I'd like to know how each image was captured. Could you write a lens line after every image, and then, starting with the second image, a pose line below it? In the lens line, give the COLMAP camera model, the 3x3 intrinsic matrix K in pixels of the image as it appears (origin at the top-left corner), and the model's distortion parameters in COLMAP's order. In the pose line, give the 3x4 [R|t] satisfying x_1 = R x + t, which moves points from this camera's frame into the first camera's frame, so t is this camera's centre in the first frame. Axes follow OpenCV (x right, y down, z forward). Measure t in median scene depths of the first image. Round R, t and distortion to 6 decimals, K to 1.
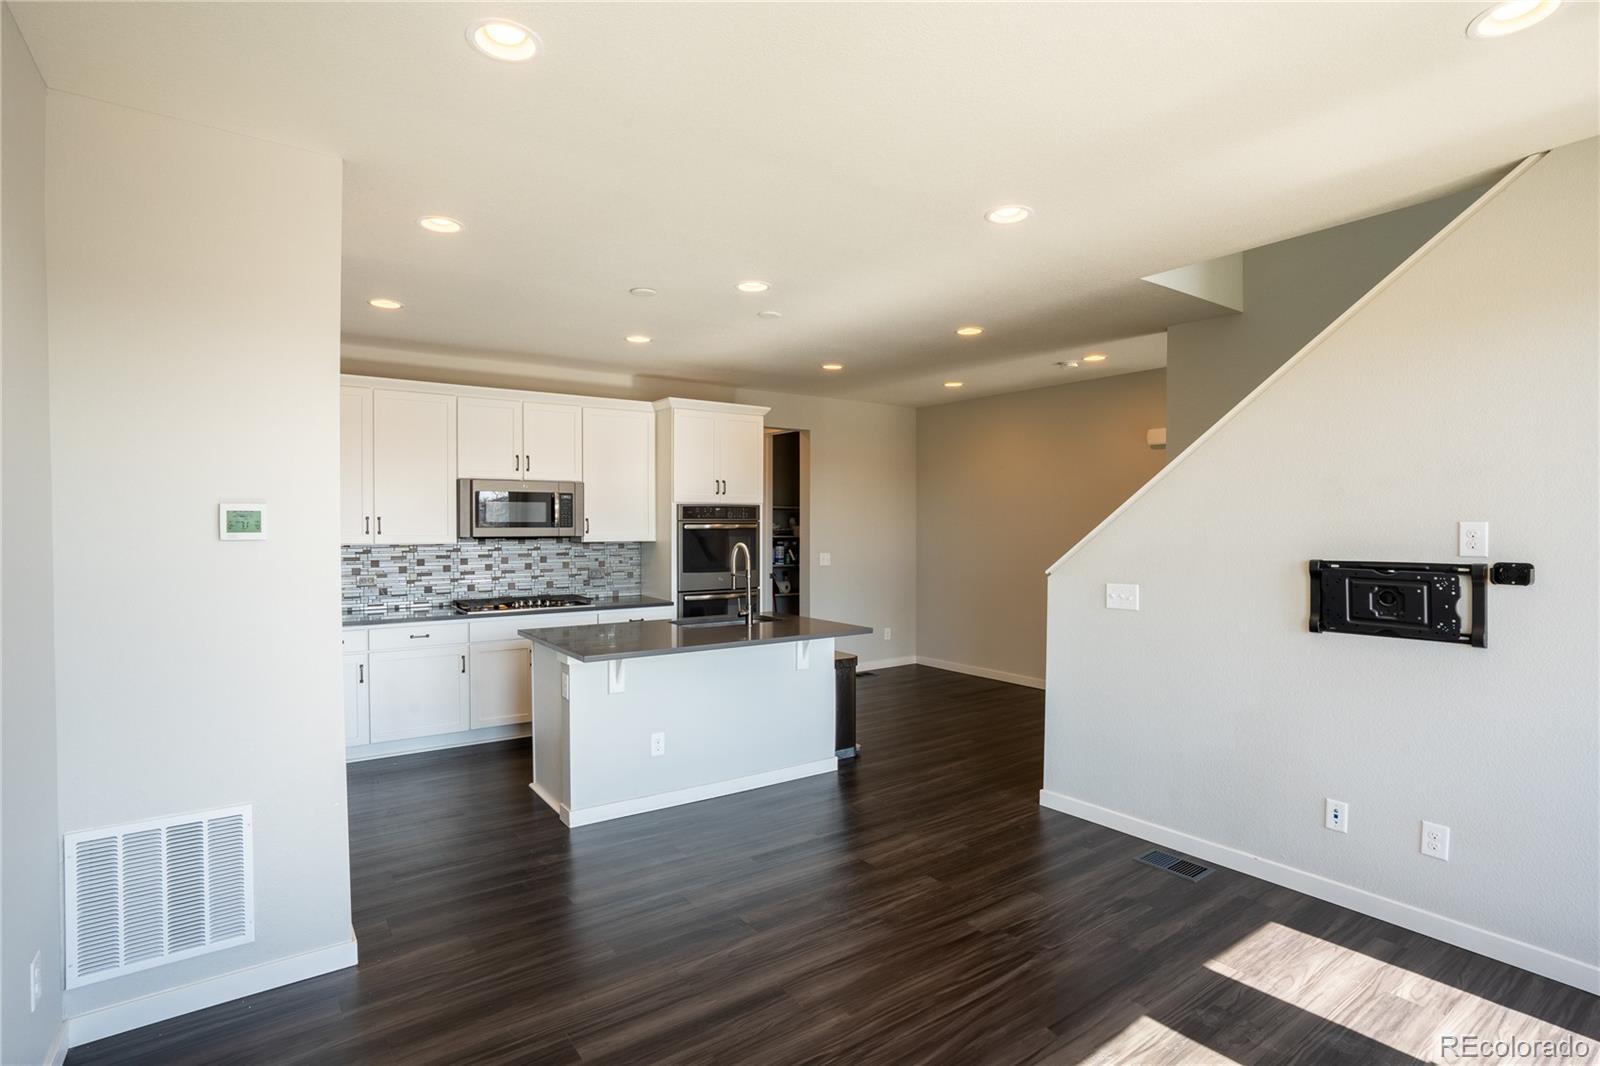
lens RADIAL K [[785.5, 0, 788.7], [0, 785.5, 535.2], [0, 0, 1]] dist [-0.053934, 0.026019]
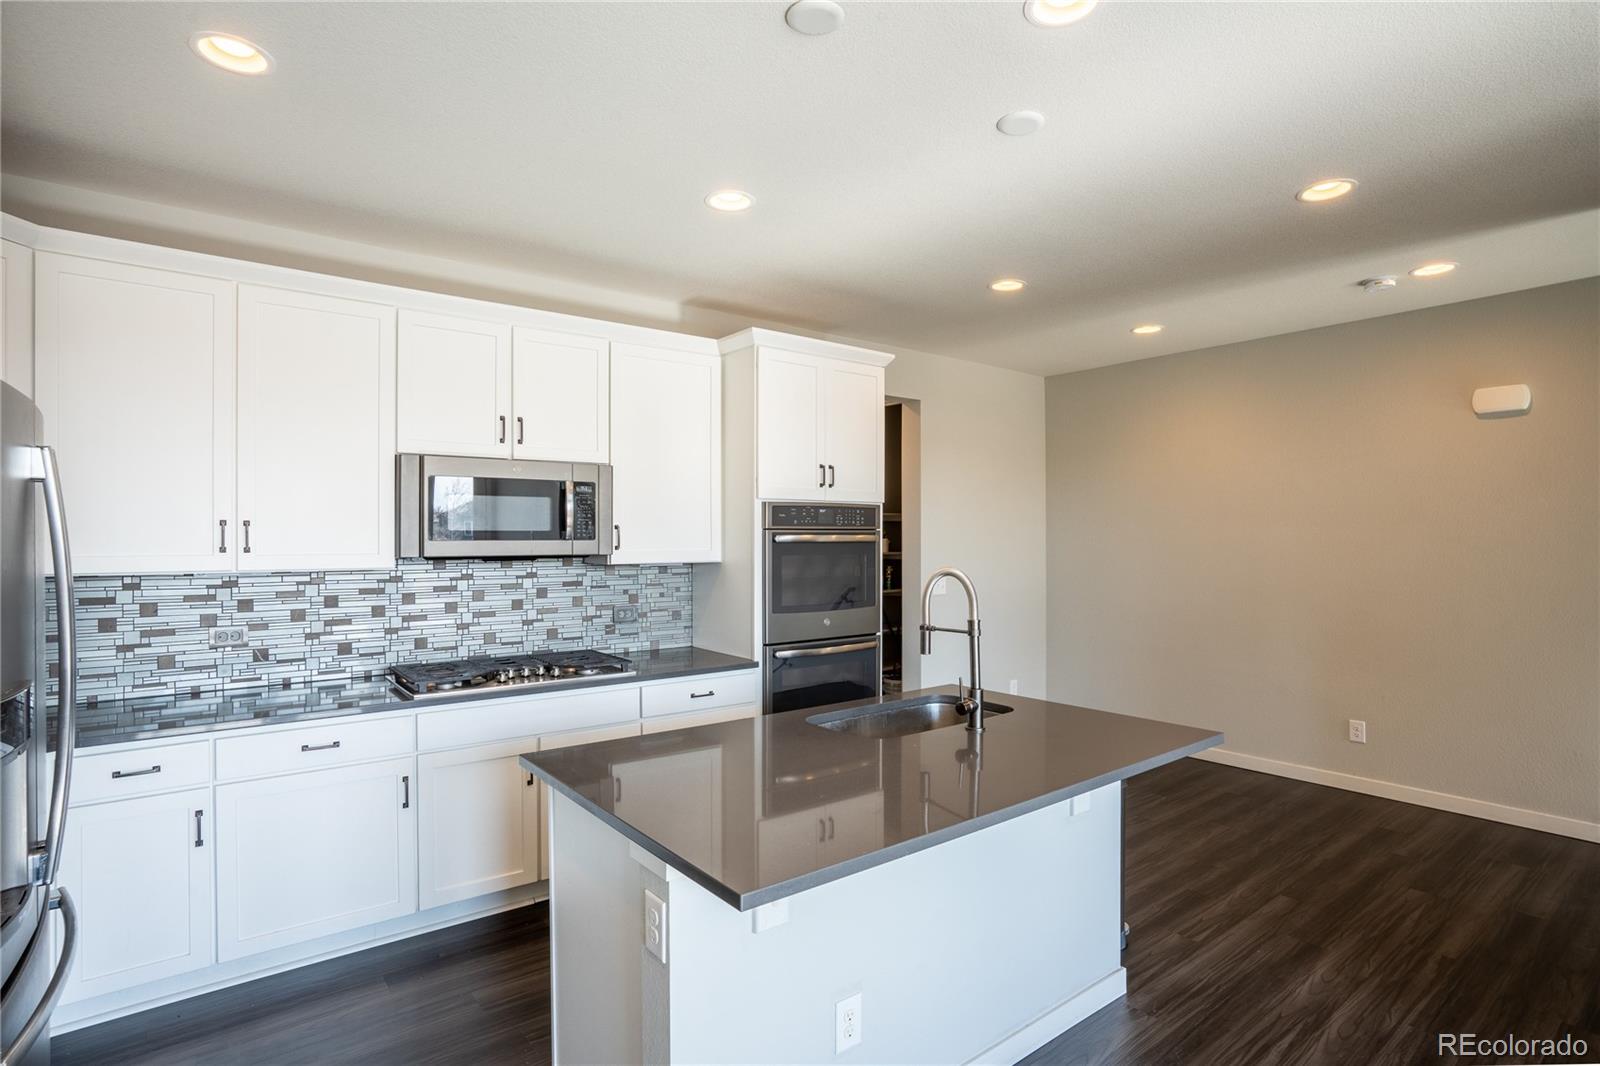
lens RADIAL K [[804.3, 0, 791.3], [0, 804.3, 537.1], [0, 0, 1]] dist [-0.053470, 0.029992]
pose [[0.998963, -0.002661, 0.045462, -0.153597], [0.003420, 0.999856, -0.016622, -0.001535], [-0.045411, 0.016760, 0.998828, 0.381304]]
